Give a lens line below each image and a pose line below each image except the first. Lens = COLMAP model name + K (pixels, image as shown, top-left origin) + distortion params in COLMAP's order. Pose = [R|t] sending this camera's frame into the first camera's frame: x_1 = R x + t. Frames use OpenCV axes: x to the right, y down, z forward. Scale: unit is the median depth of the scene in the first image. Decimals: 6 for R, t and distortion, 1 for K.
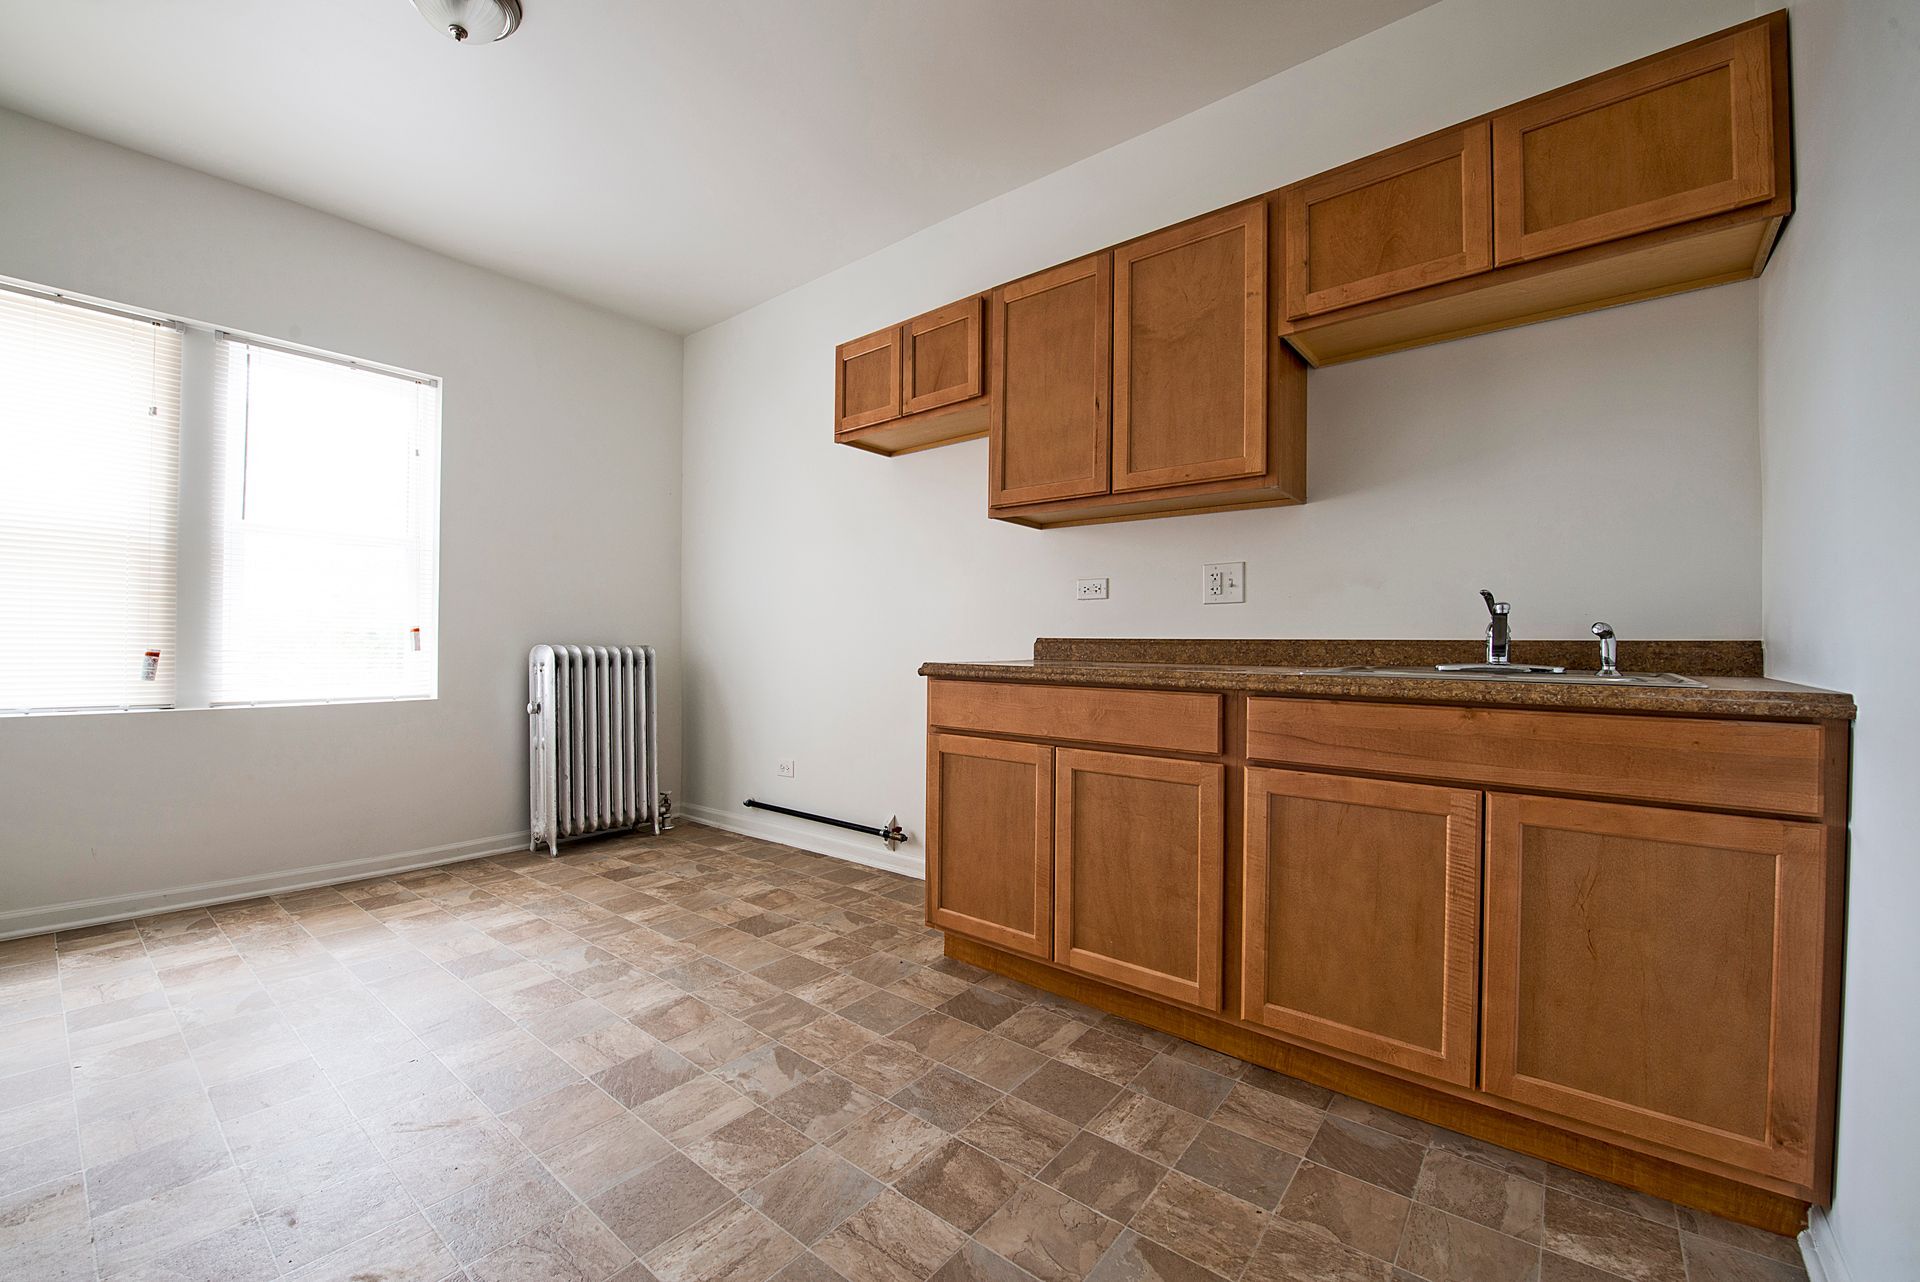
lens RADIAL K [[766.6, 0, 951.1], [0, 766.6, 626.6], [0, 0, 1]] dist [-0.013848, -0.002406]
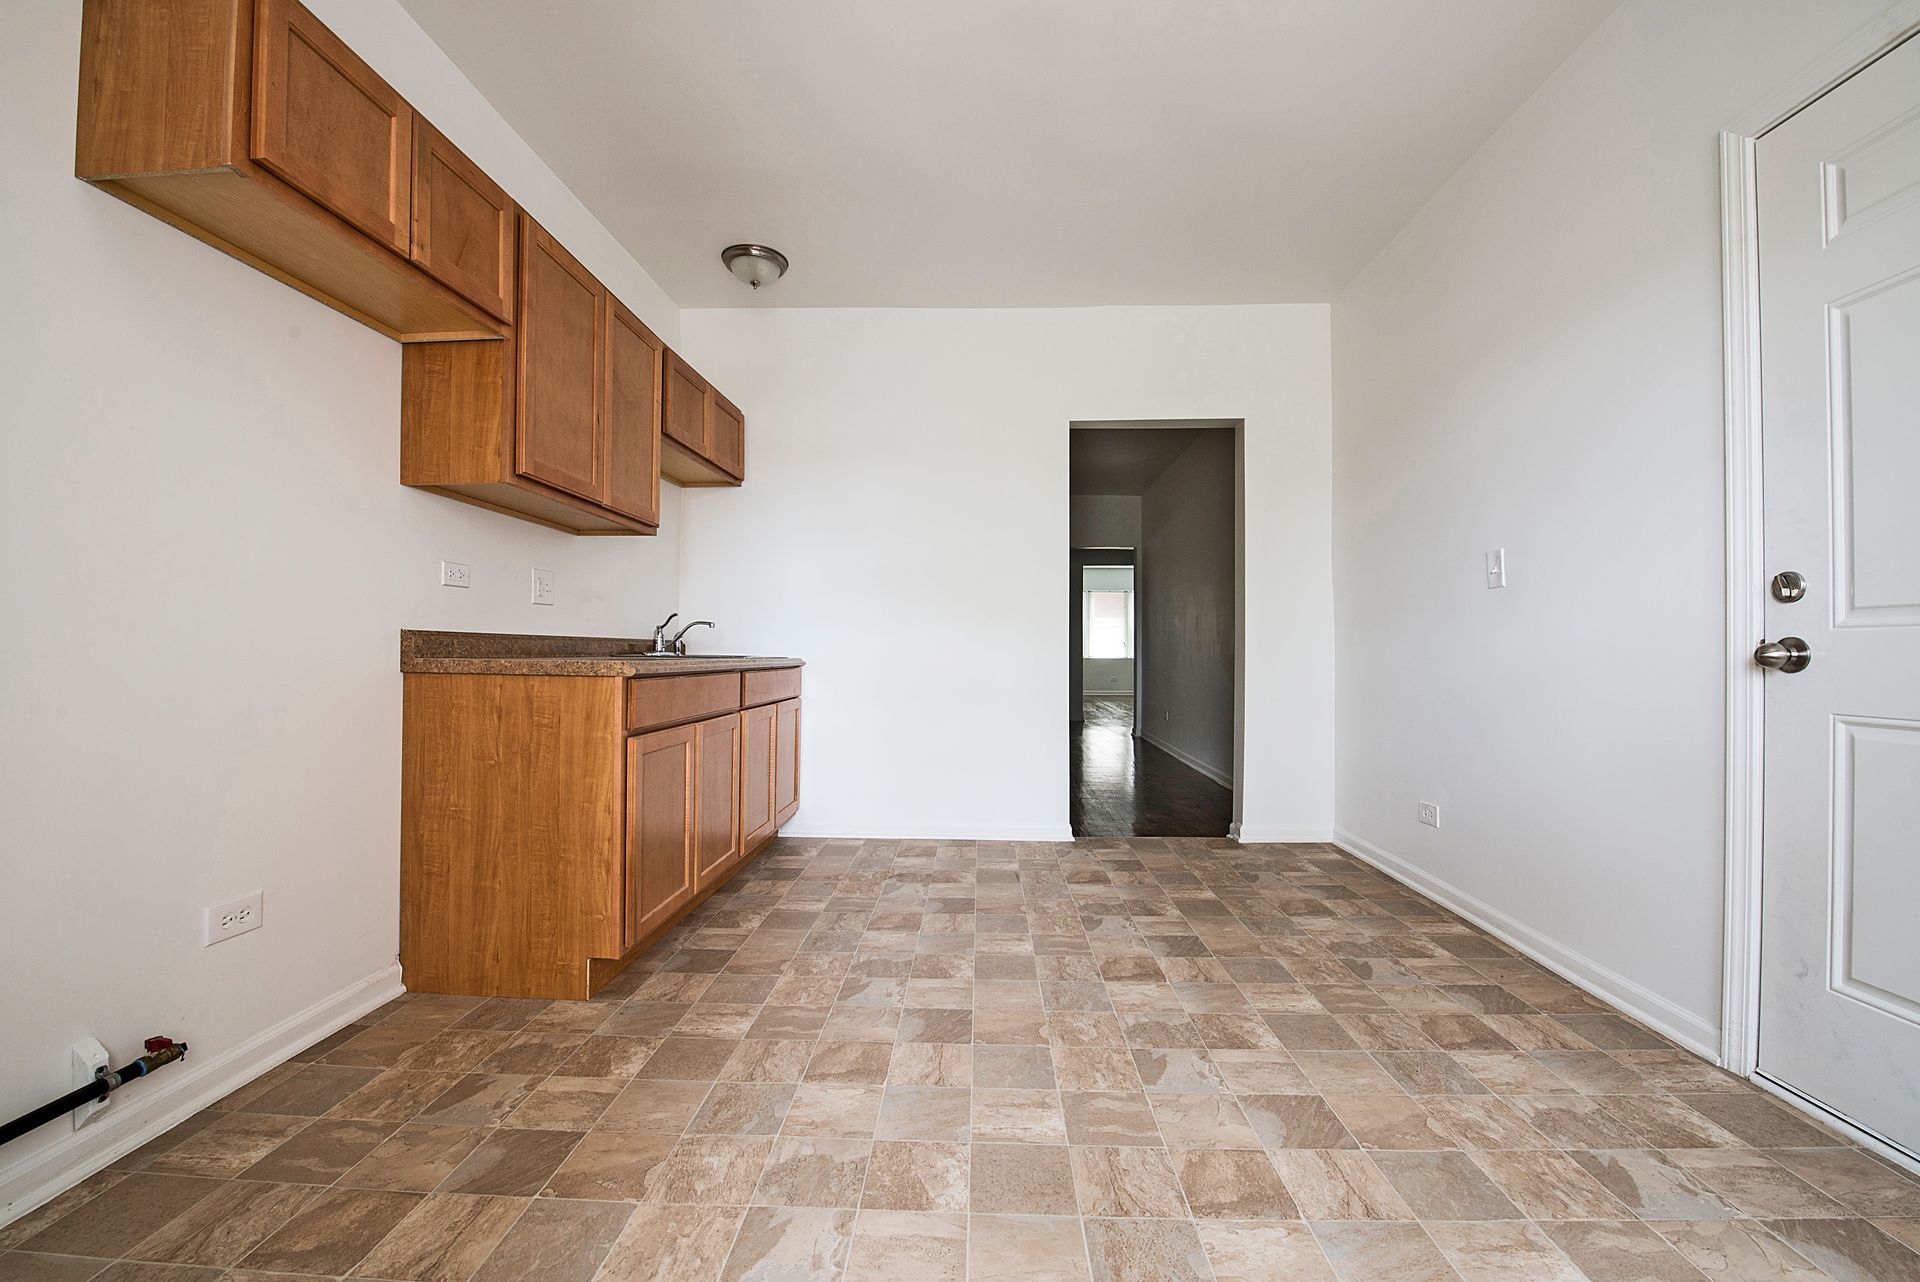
lens RADIAL K [[766.6, 0, 943.6], [0, 766.6, 651.6], [0, 0, 1]] dist [-0.013848, -0.002406]
pose [[-0.580231, -0.046053, 0.813149, -0.854515], [-0.059743, 0.998117, 0.013899, -0.007990], [-0.812258, -0.040515, -0.581890, 1.077508]]
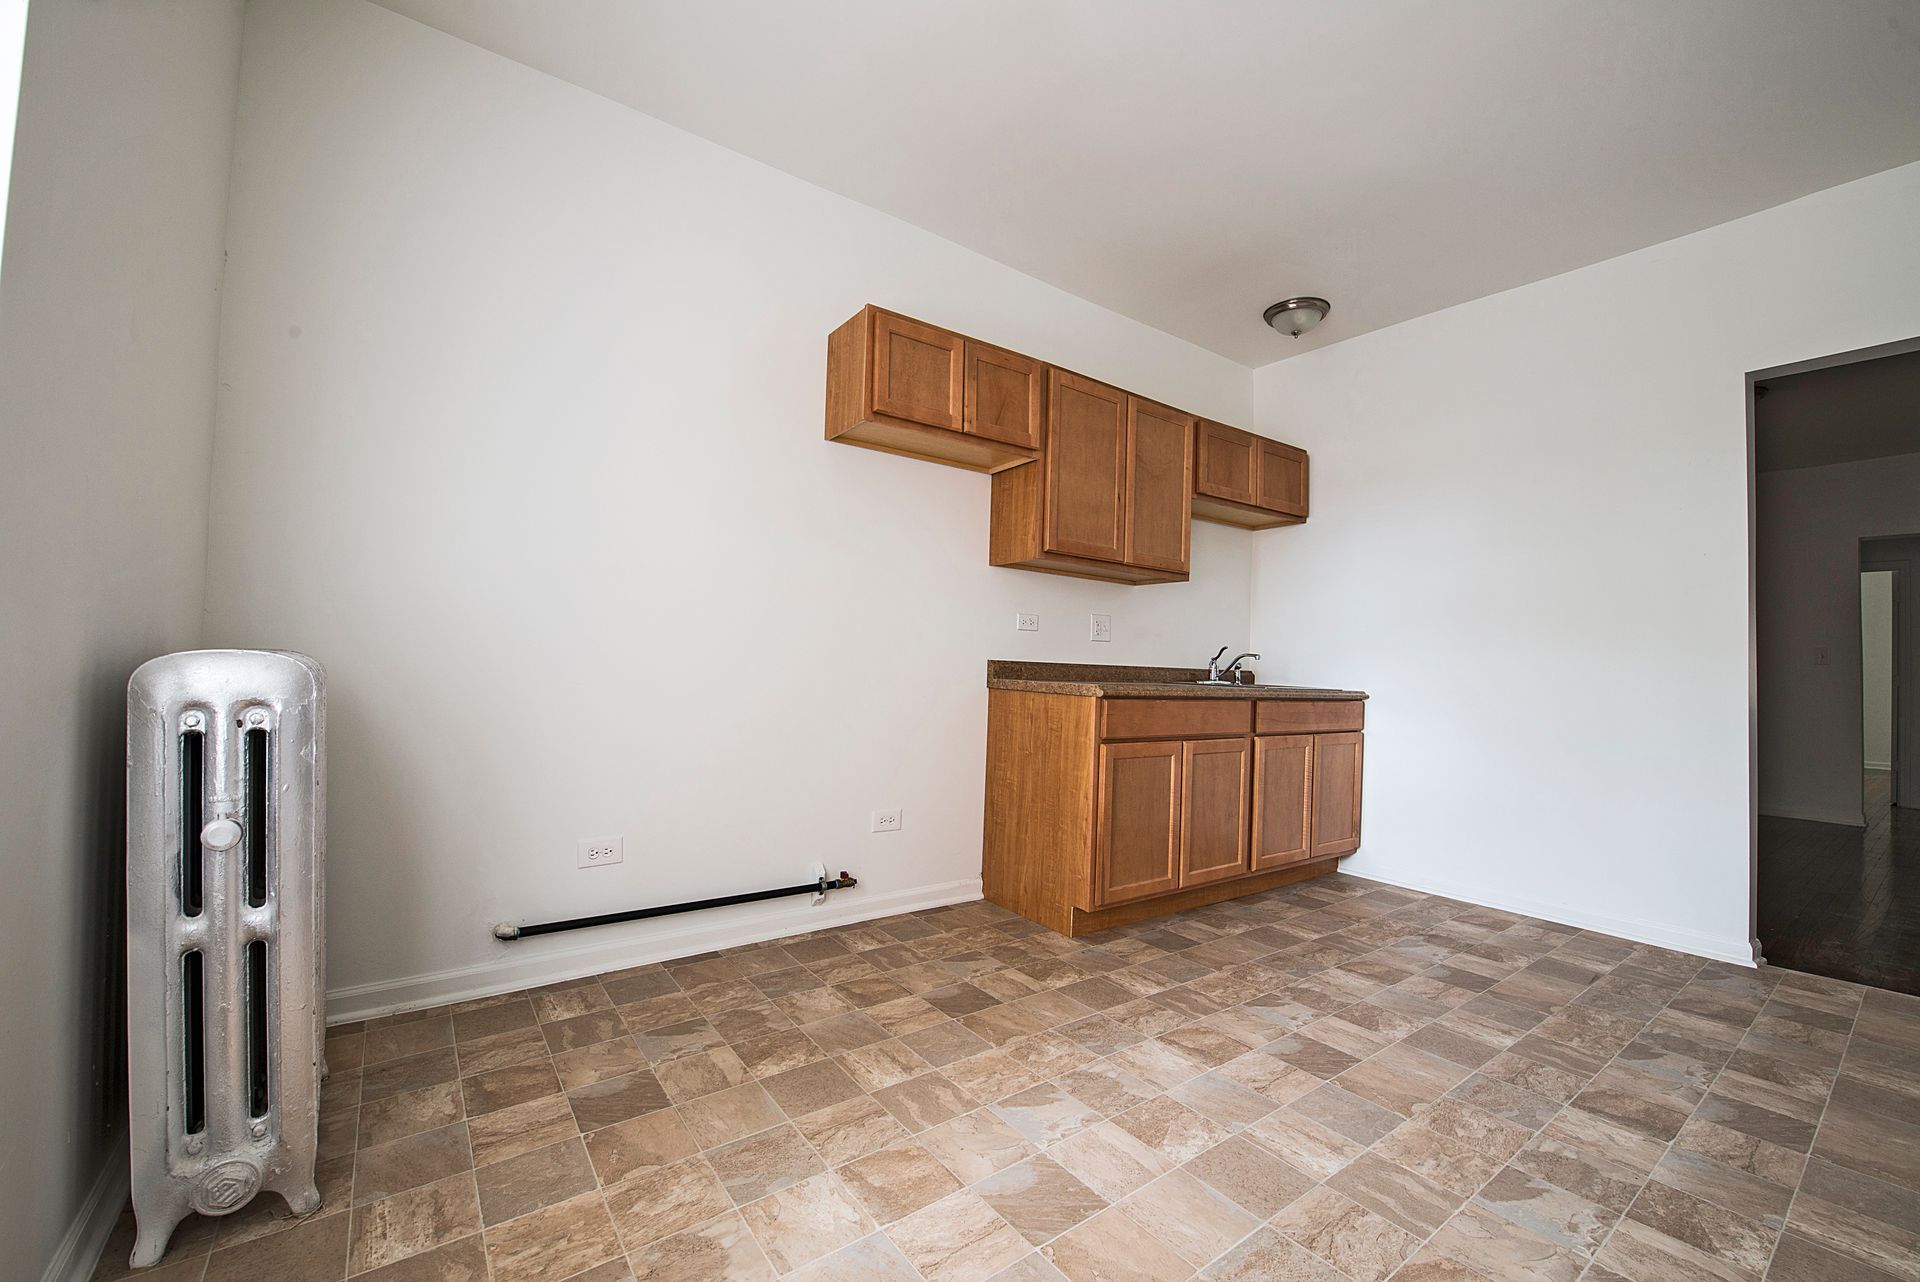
lens RADIAL K [[766.6, 0, 953.0], [0, 766.6, 654.4], [0, 0, 1]] dist [-0.013848, -0.002406]
pose [[0.284094, -0.016808, 0.958649, -1.074023], [-0.053381, 0.998018, 0.033318, -0.033156], [-0.957309, -0.060639, 0.282633, 0.780307]]
